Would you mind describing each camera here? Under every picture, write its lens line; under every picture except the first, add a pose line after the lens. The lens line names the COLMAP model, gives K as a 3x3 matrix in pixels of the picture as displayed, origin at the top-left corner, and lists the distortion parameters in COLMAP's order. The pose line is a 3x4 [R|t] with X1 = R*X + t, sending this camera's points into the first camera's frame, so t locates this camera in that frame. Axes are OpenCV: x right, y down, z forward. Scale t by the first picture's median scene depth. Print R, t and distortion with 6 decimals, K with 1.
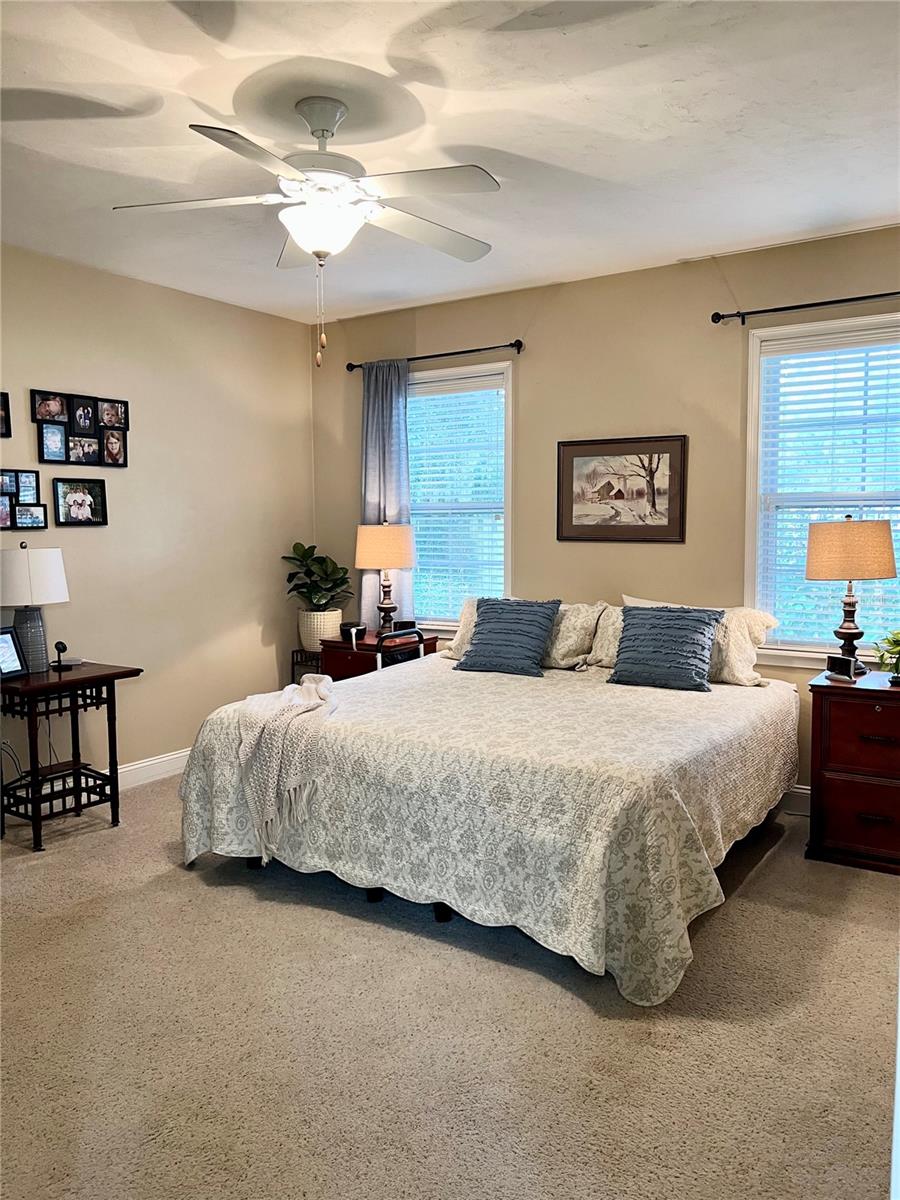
lens RADIAL K [[905.9, 0, 480.6], [0, 905.9, 590.9], [0, 0, 1]] dist [0.050815, -0.046022]
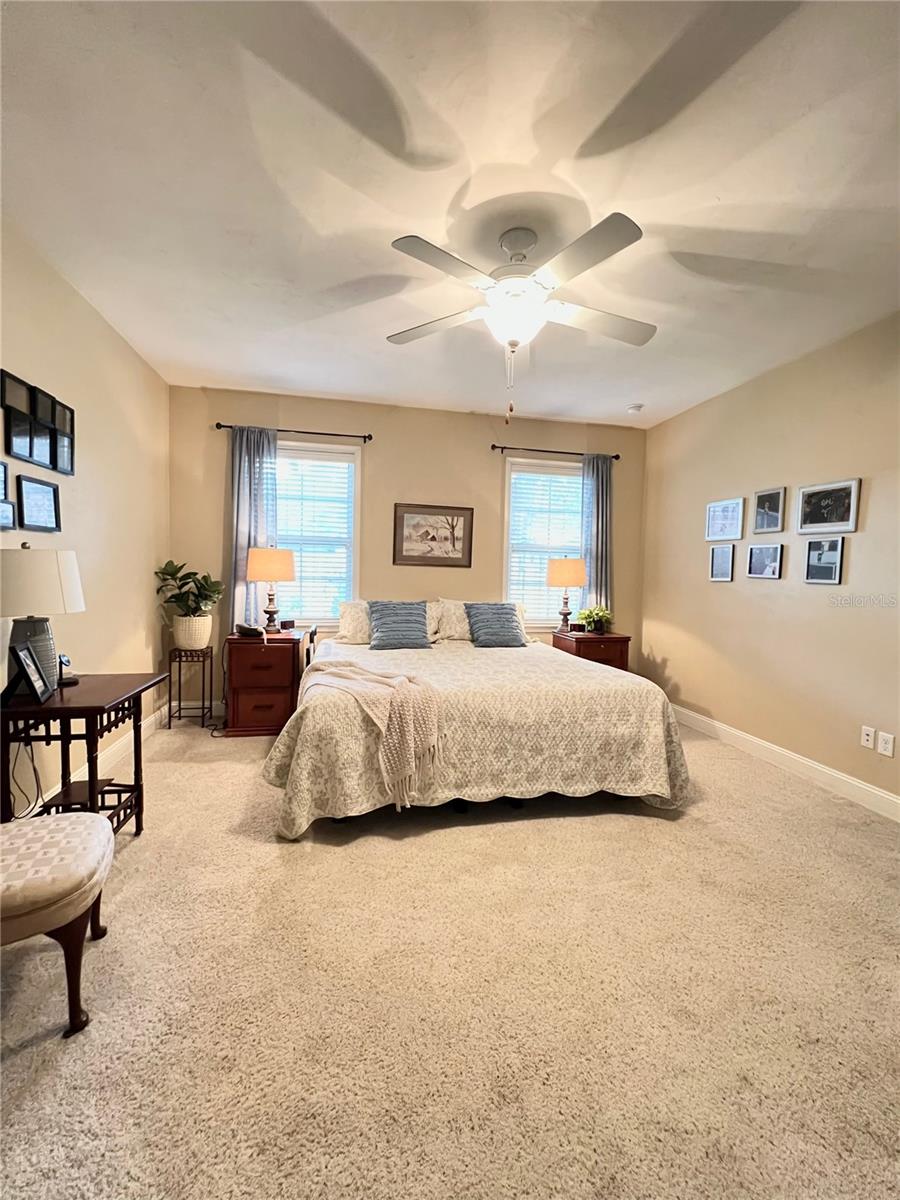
lens RADIAL K [[481.9, 0, 454.7], [0, 481.9, 599.0], [0, 0, 1]] dist [0.000132, 0.000947]
pose [[0.711618, -0.017510, 0.702348, -0.498066], [0.023857, 0.999715, 0.000753, 0.008022], [-0.702161, 0.016220, 0.711833, 0.363867]]
